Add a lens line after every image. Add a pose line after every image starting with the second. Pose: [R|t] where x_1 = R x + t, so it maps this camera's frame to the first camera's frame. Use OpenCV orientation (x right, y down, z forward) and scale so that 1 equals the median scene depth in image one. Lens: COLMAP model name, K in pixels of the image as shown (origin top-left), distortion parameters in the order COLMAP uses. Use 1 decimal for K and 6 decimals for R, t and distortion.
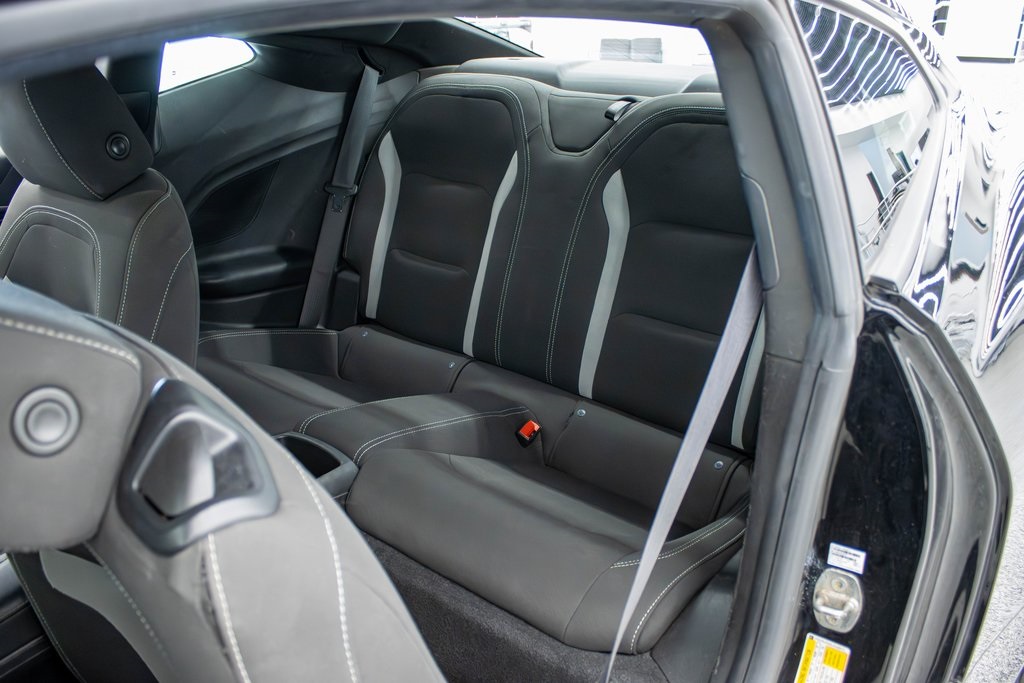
lens RADIAL K [[838.5, 0, 490.5], [0, 838.5, 341.4], [0, 0, 1]] dist [-0.180430, 0.177977]
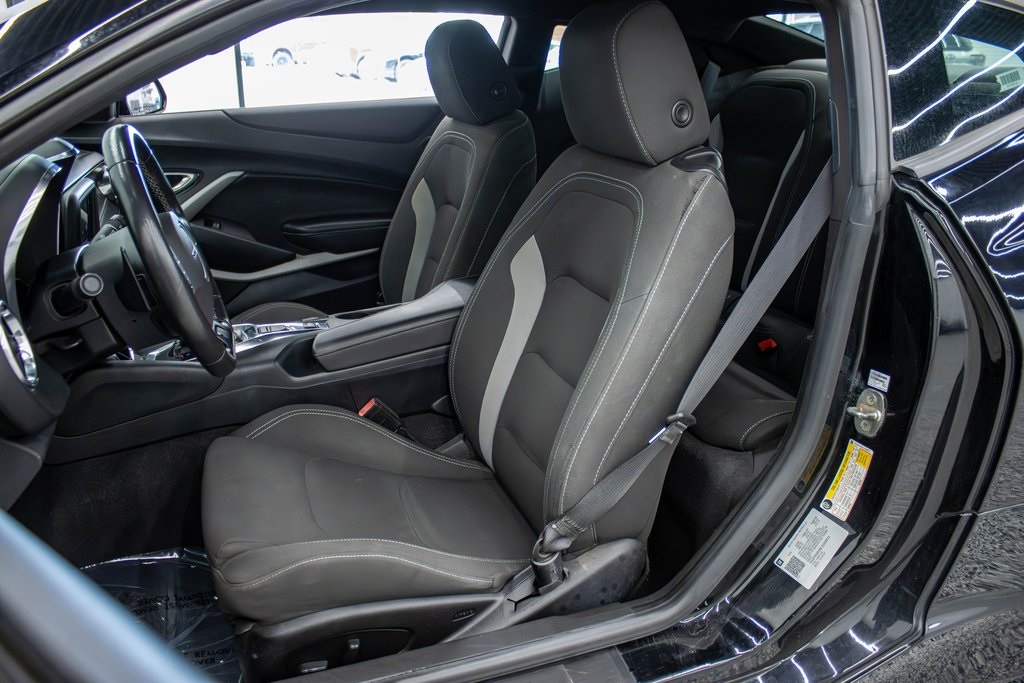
lens RADIAL K [[838.5, 0, 490.5], [0, 838.5, 341.4], [0, 0, 1]] dist [-0.180430, 0.177977]
pose [[0.867265, 0.168140, -0.468593, 0.484107], [-0.183547, 0.982925, 0.012986, 0.294652], [0.462776, 0.074746, 0.883318, -0.503830]]
